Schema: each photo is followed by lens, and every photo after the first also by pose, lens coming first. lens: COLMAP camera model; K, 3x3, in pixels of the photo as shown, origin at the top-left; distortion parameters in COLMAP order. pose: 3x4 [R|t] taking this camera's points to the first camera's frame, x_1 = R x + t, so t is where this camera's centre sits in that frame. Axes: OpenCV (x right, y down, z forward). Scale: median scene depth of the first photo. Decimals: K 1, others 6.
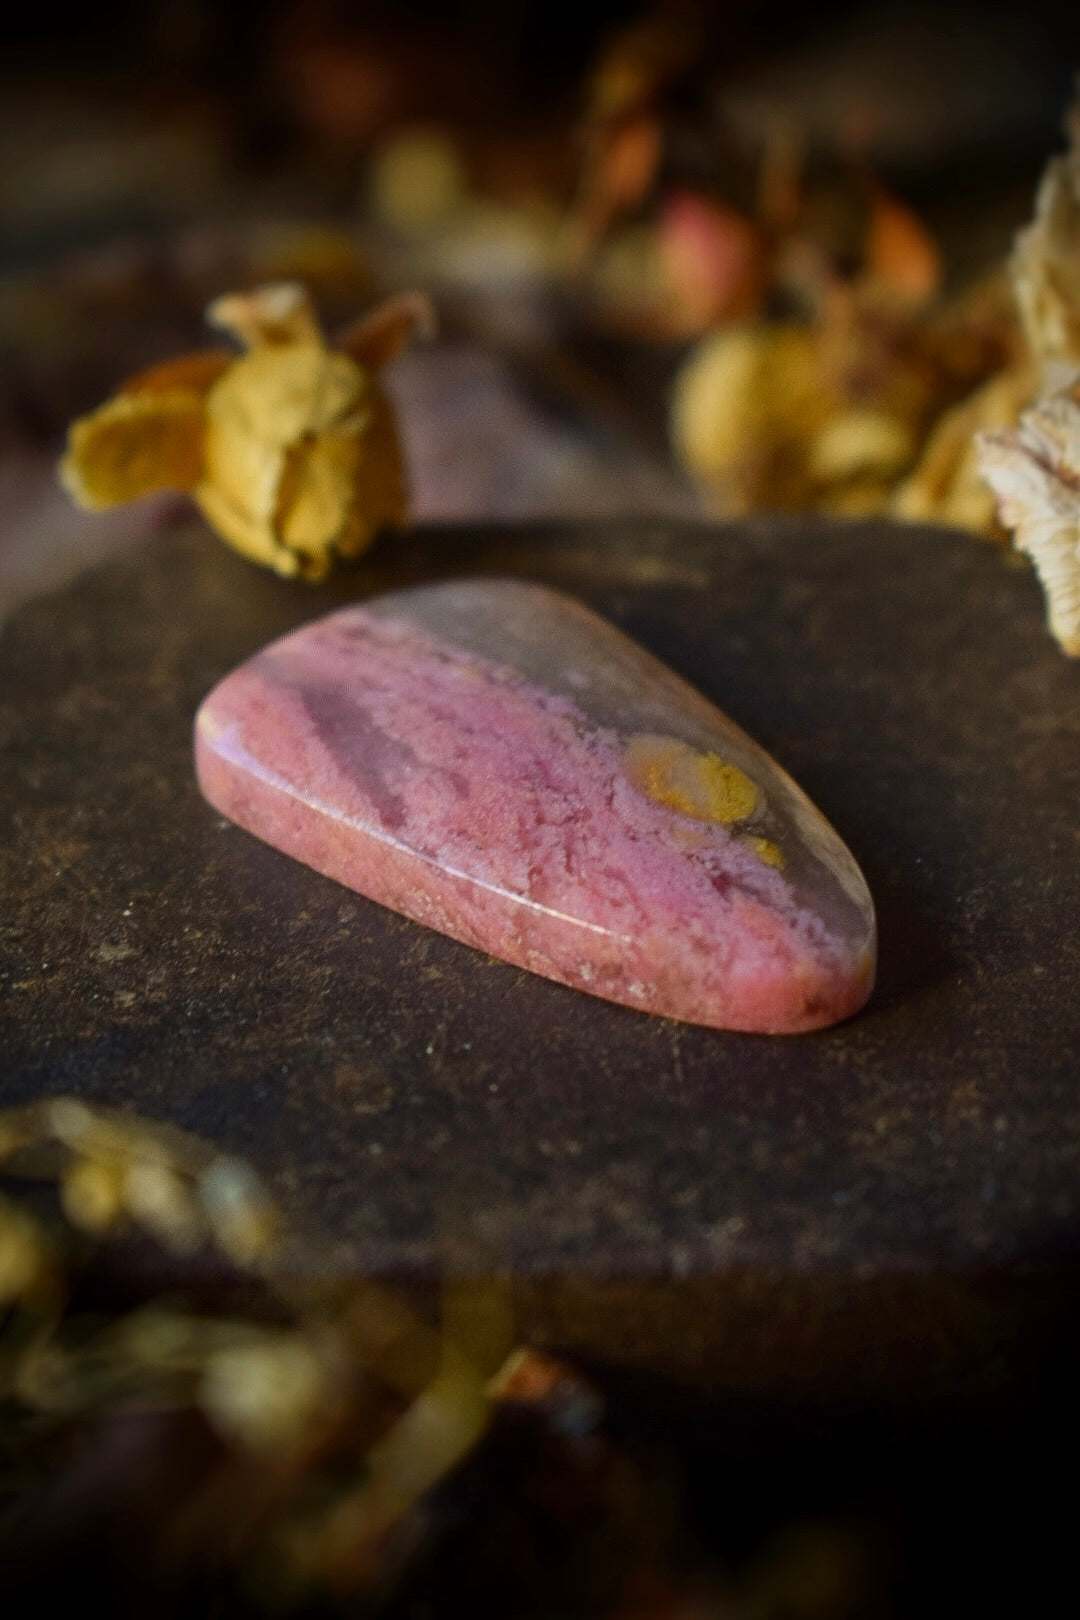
lens RADIAL K [[3521.0, 0, 543.9], [0, 3521.0, 819.7], [0, 0, 1]] dist [0.125190, 0.000000]
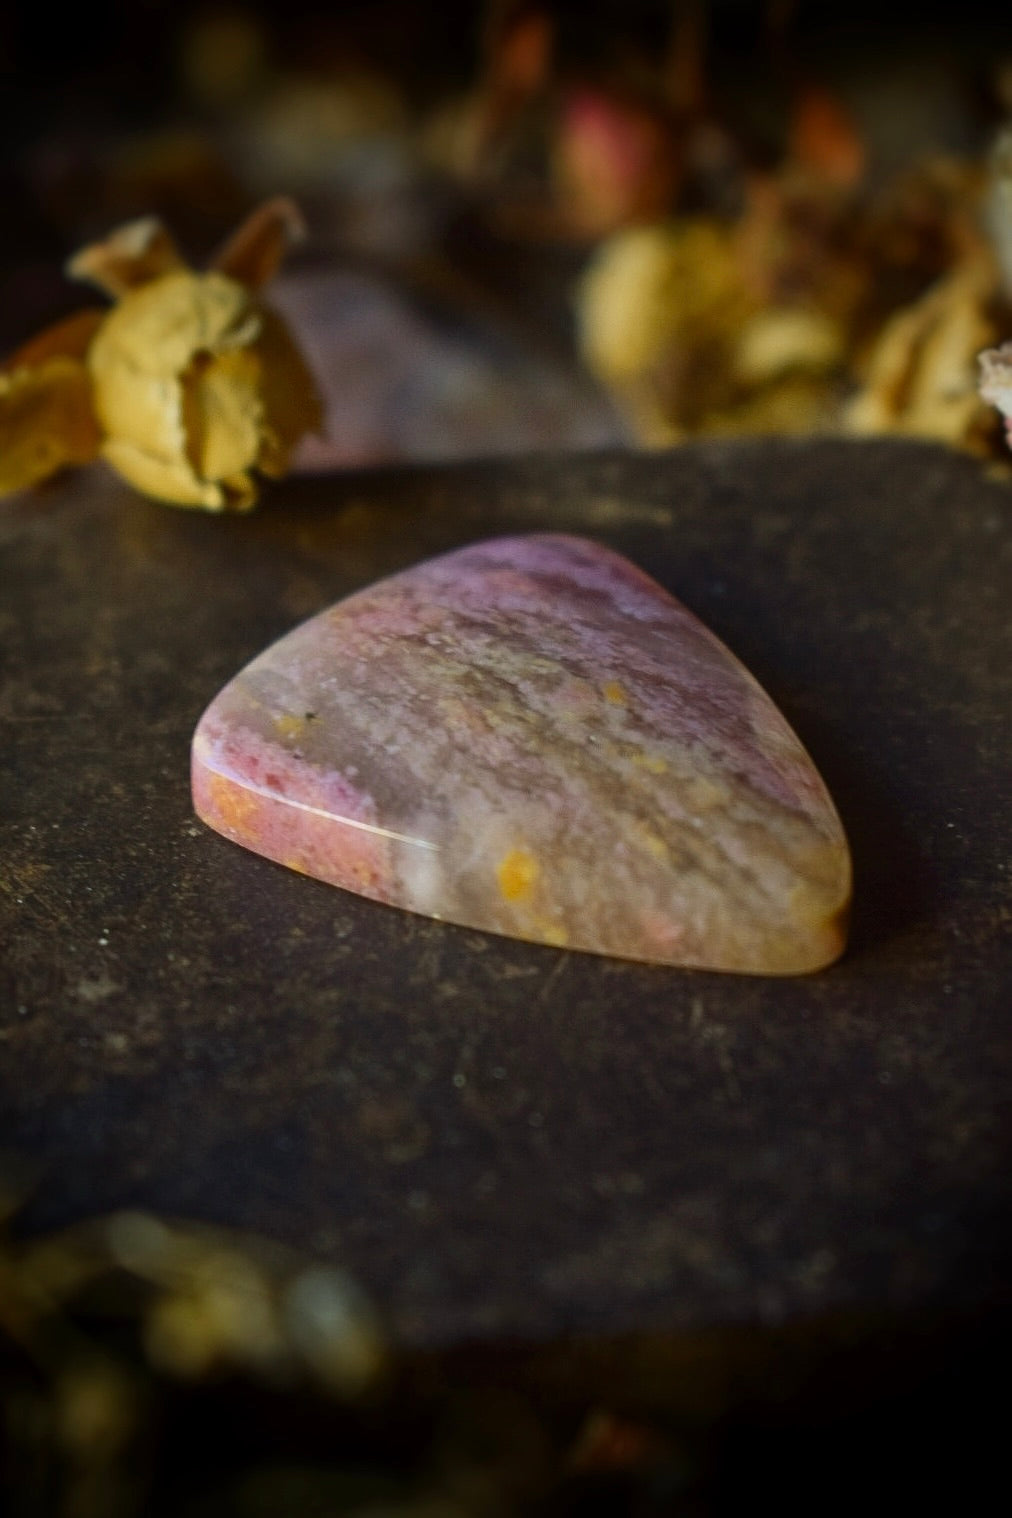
lens RADIAL K [[3559.9, 0, 493.9], [0, 3559.9, 751.6], [0, 0, 1]] dist [0.100688, 0.000000]
pose [[0.995953, -0.064175, 0.062920, -0.074393], [0.061806, 0.997330, 0.038895, -0.054027], [-0.065248, -0.034848, 0.997260, 0.075727]]
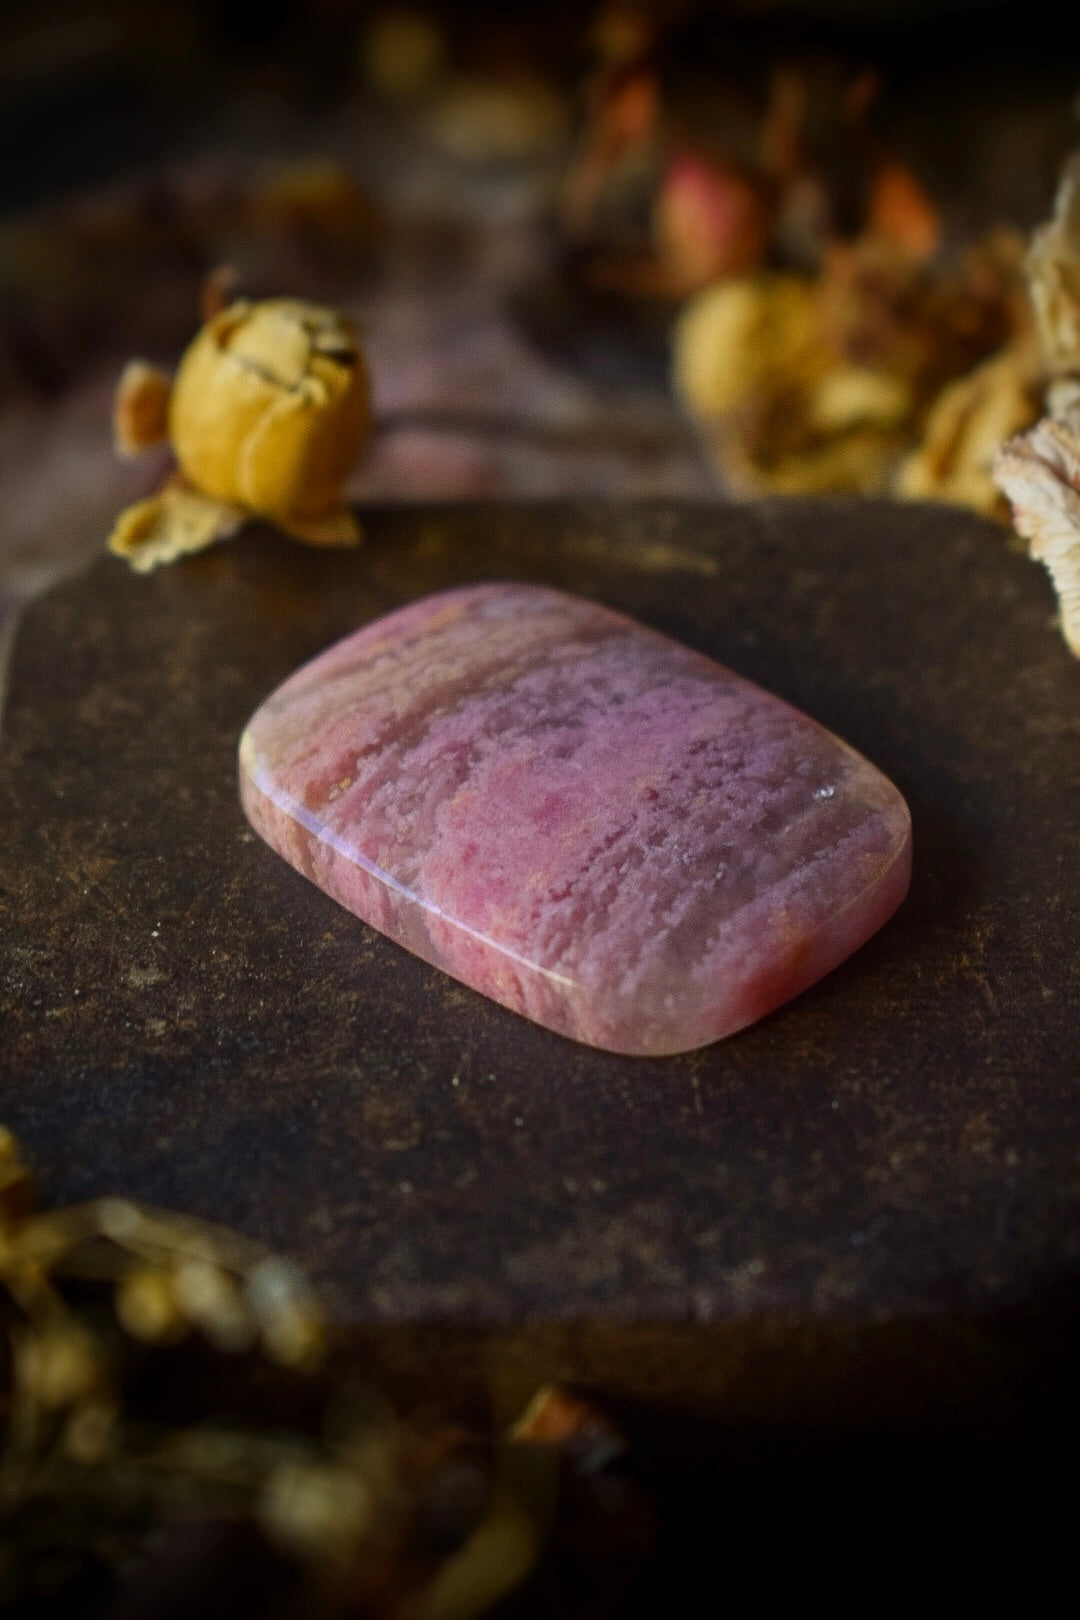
lens RADIAL K [[3521.0, 0, 550.2], [0, 3521.0, 808.7], [0, 0, 1]] dist [0.125190, 0.000000]
pose [[0.999908, -0.004665, 0.012762, -0.017139], [0.003690, 0.997144, 0.075428, -0.088918], [-0.013077, -0.075374, 0.997070, -0.017567]]
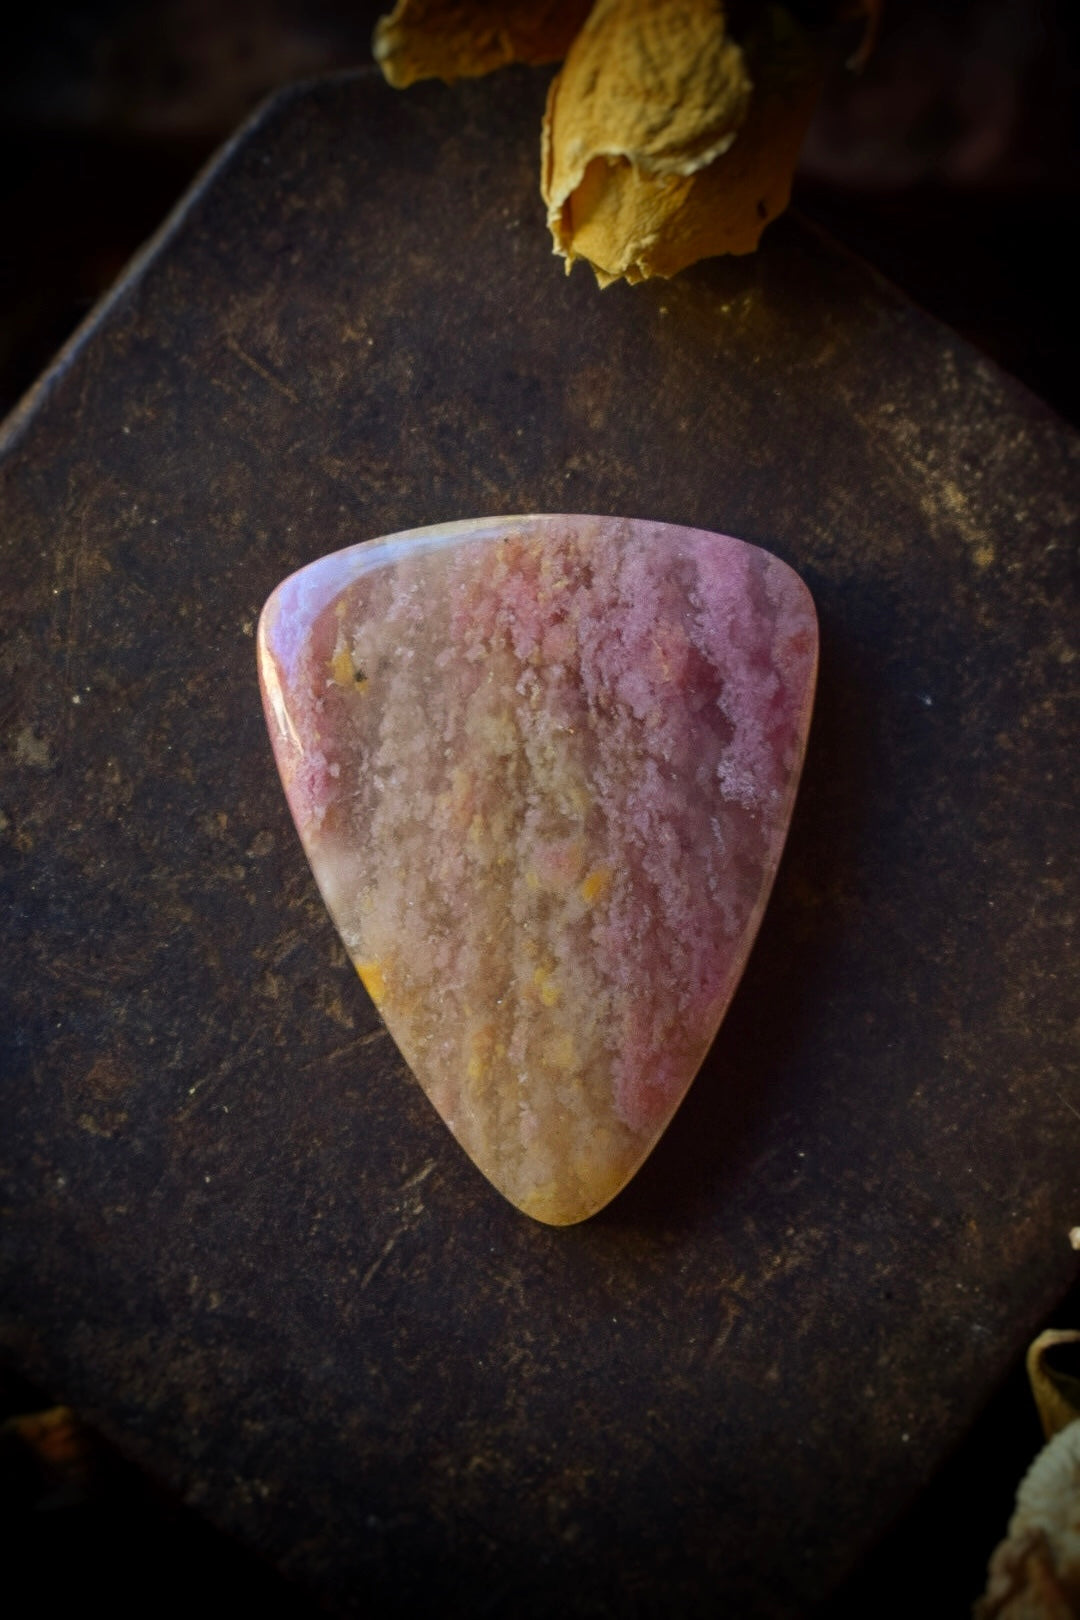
lens RADIAL K [[3799.1, 0, 540.1], [0, 3799.1, 820.2], [0, 0, 1]] dist [0.100688, 0.000000]
pose [[0.794858, 0.606751, 0.007336, -0.008772], [-0.385403, 0.495476, 0.778439, -0.813486], [0.468684, -0.621576, 0.627677, 0.416187]]
